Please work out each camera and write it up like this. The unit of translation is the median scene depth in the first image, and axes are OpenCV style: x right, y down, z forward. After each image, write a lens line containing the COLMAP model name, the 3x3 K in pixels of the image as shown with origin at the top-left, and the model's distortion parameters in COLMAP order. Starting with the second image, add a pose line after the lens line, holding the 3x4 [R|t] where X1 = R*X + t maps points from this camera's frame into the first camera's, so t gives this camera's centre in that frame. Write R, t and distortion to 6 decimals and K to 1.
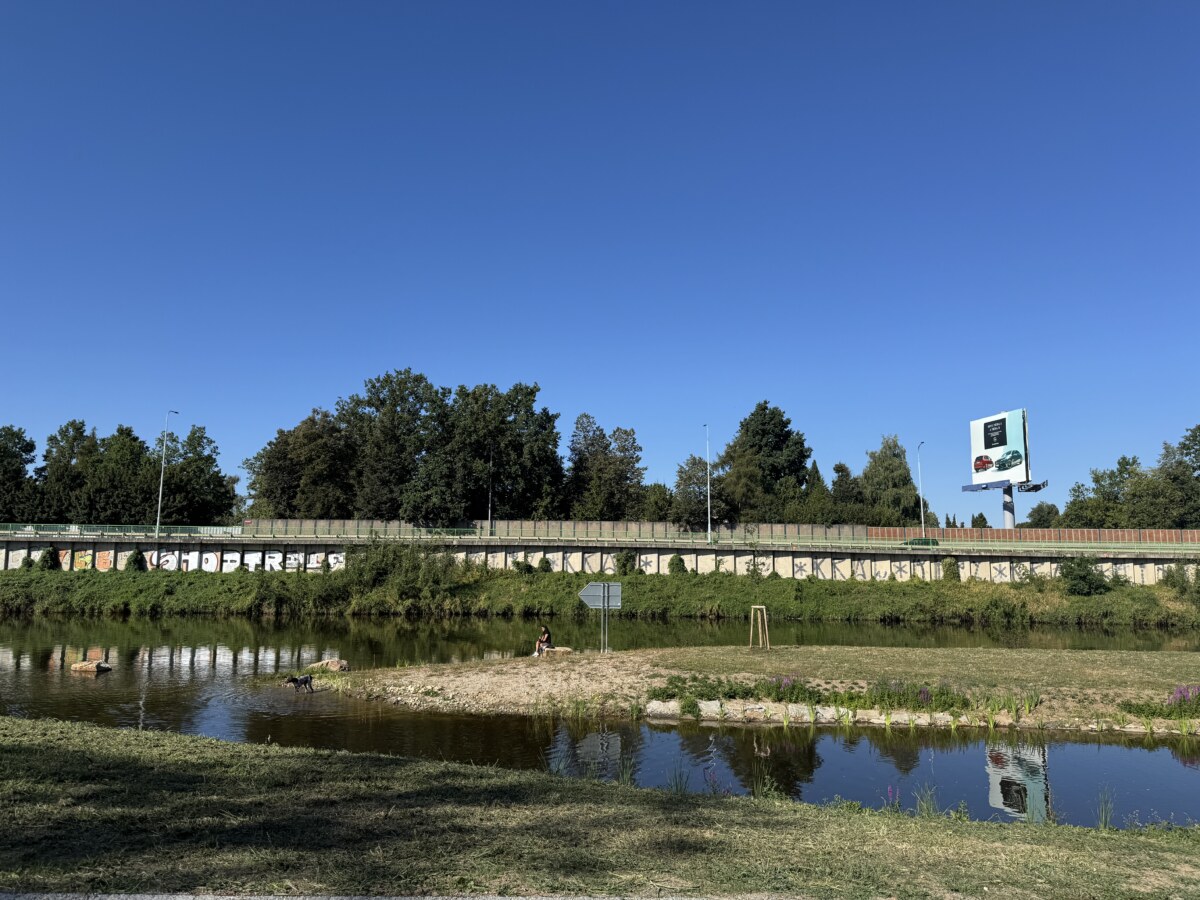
lens RADIAL K [[833.9, 0, 606.3], [0, 833.9, 456.0], [0, 0, 1]] dist [0.146335, -0.217628]
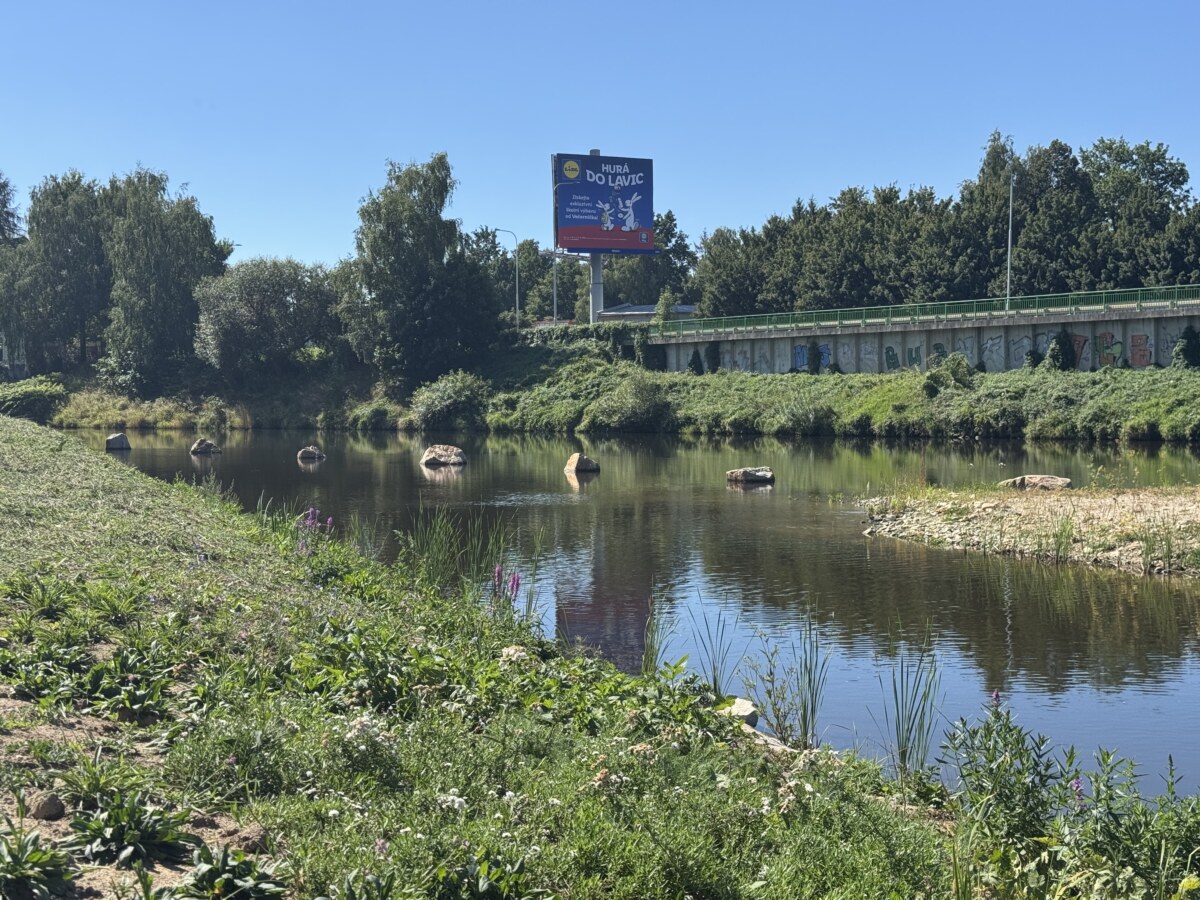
lens RADIAL K [[1668.8, 0, 592.0], [0, 1668.8, 448.6], [0, 0, 1]] dist [0.211706, -0.461547]
pose [[0.523505, 0.008904, -0.851976, 0.178612], [0.126575, 0.988037, 0.088101, 0.039372], [0.842568, -0.153960, 0.516116, 0.098745]]
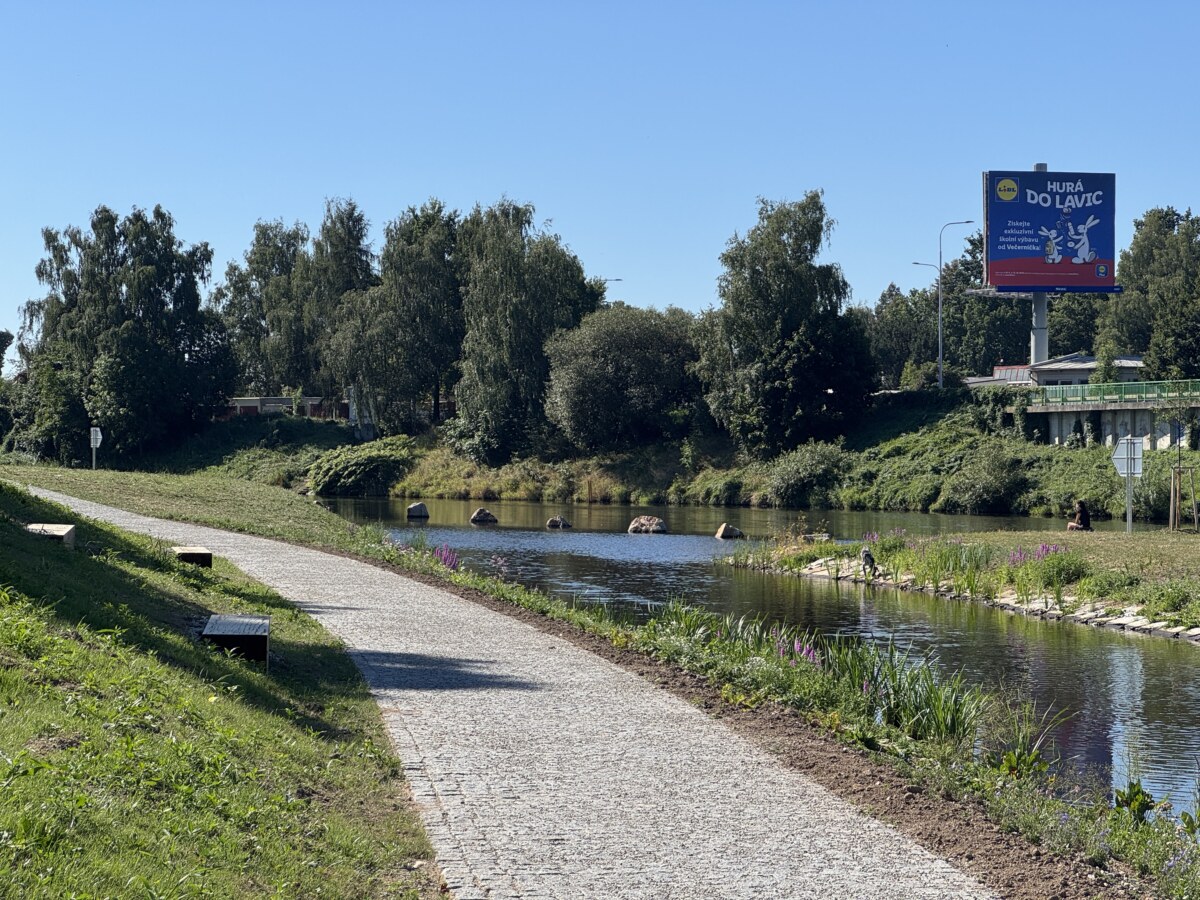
lens RADIAL K [[2677.3, 0, 626.7], [0, 2677.3, 446.9], [0, 0, 1]] dist [-0.212942, 8.020993]
pose [[0.301917, -0.015192, -0.953213, 0.815882], [0.123502, 0.992071, 0.023306, 0.025030], [0.945301, -0.124761, 0.301399, -0.000748]]
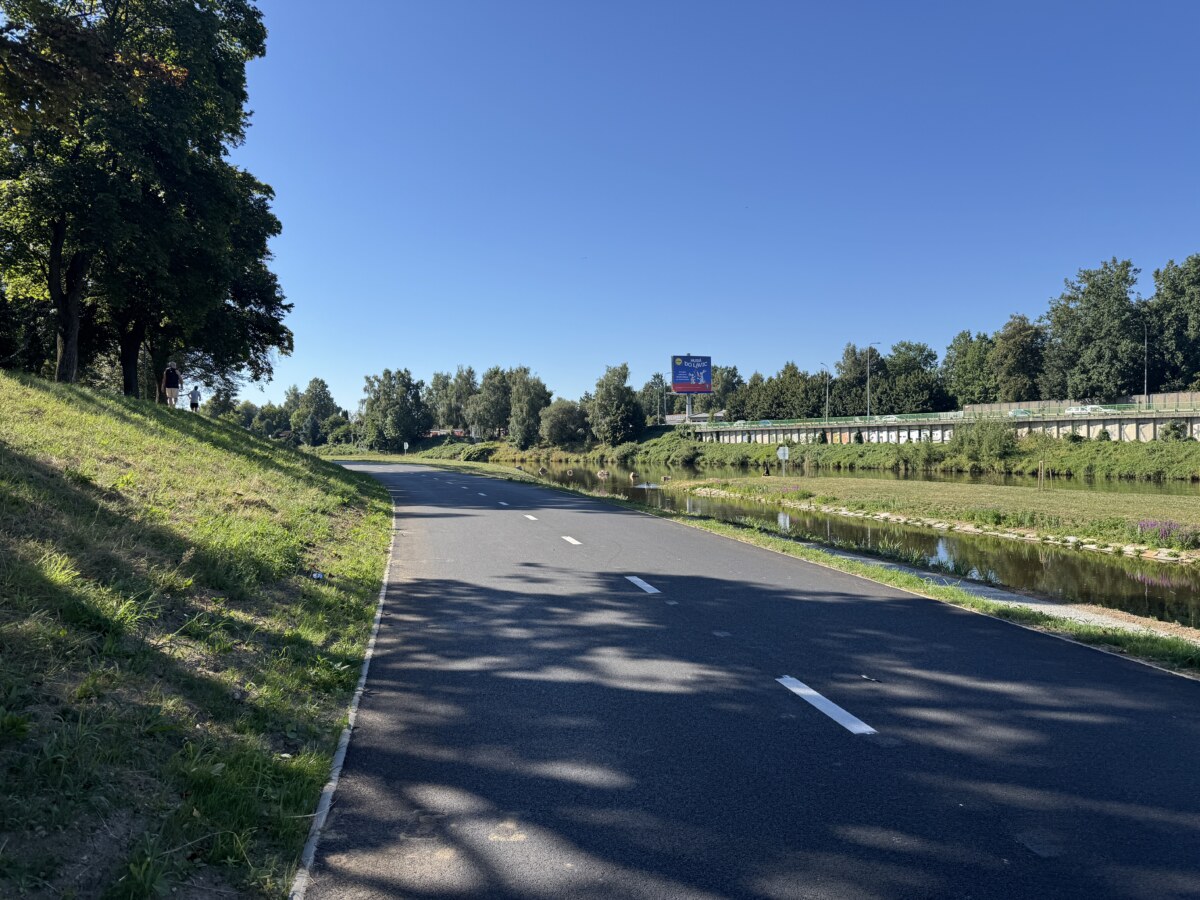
lens RADIAL K [[833.9, 0, 606.3], [0, 833.9, 456.0], [0, 0, 1]] dist [0.146335, -0.217628]
pose [[0.391838, -0.001075, -0.920033, 0.771236], [0.138119, 0.988735, 0.057669, -0.005911], [0.909607, -0.149671, 0.387573, -0.100382]]
